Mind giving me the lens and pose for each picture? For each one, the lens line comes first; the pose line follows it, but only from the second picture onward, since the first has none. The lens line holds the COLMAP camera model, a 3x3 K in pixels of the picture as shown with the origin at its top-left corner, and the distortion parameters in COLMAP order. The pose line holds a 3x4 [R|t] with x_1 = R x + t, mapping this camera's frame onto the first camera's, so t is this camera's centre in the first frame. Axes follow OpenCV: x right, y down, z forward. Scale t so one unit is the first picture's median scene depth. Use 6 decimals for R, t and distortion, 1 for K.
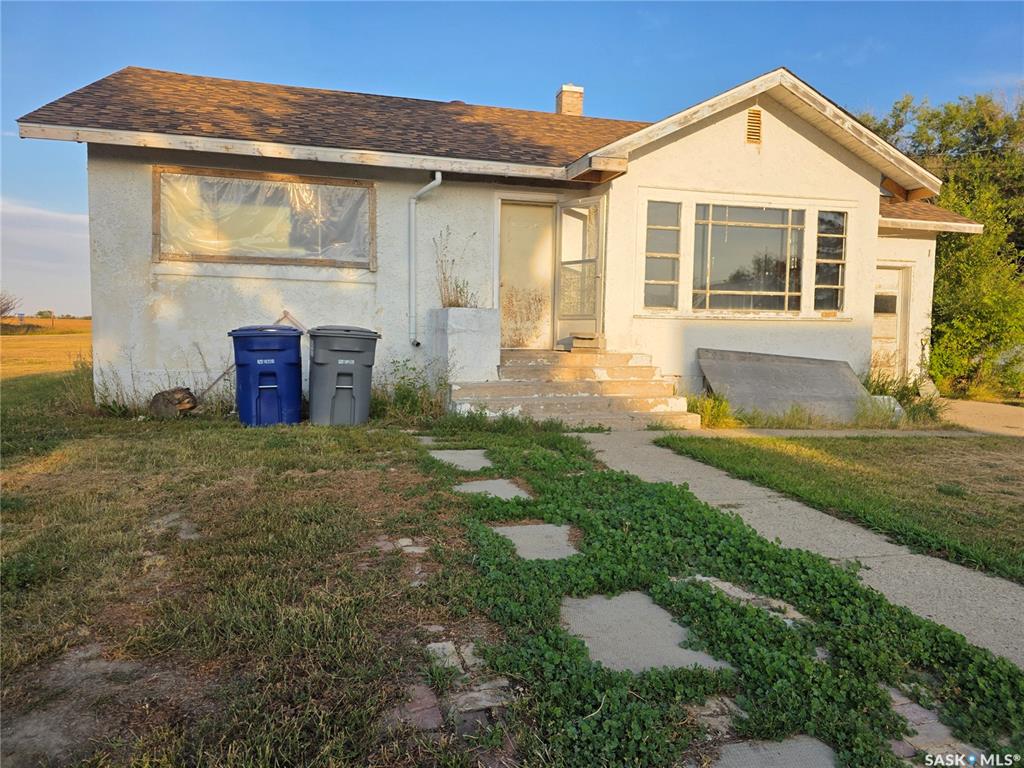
lens RADIAL K [[695.3, 0, 512.0], [0, 695.3, 384.0], [0, 0, 1]] dist [0.075451, -0.102797]
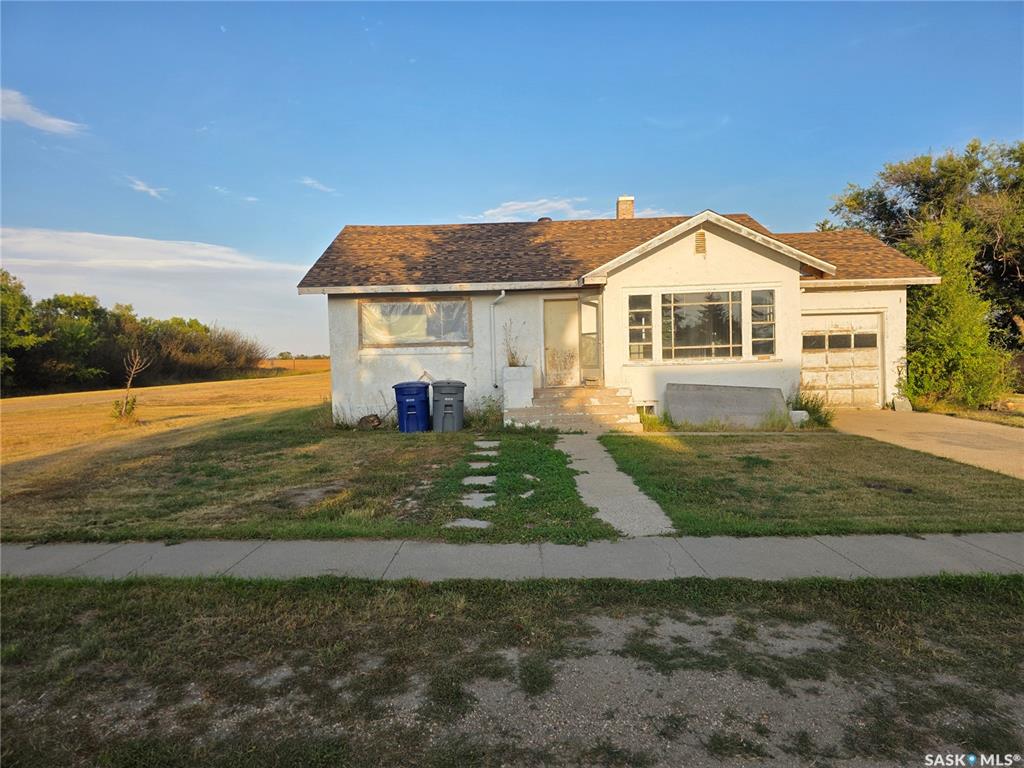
lens RADIAL K [[699.5, 0, 505.5], [0, 699.5, 389.4], [0, 0, 1]] dist [0.079034, -0.137350]
pose [[0.960680, -0.029269, -0.276112, 0.372789], [0.022173, 0.999340, -0.028788, 0.000502], [0.276772, 0.021534, 0.960694, -0.678656]]
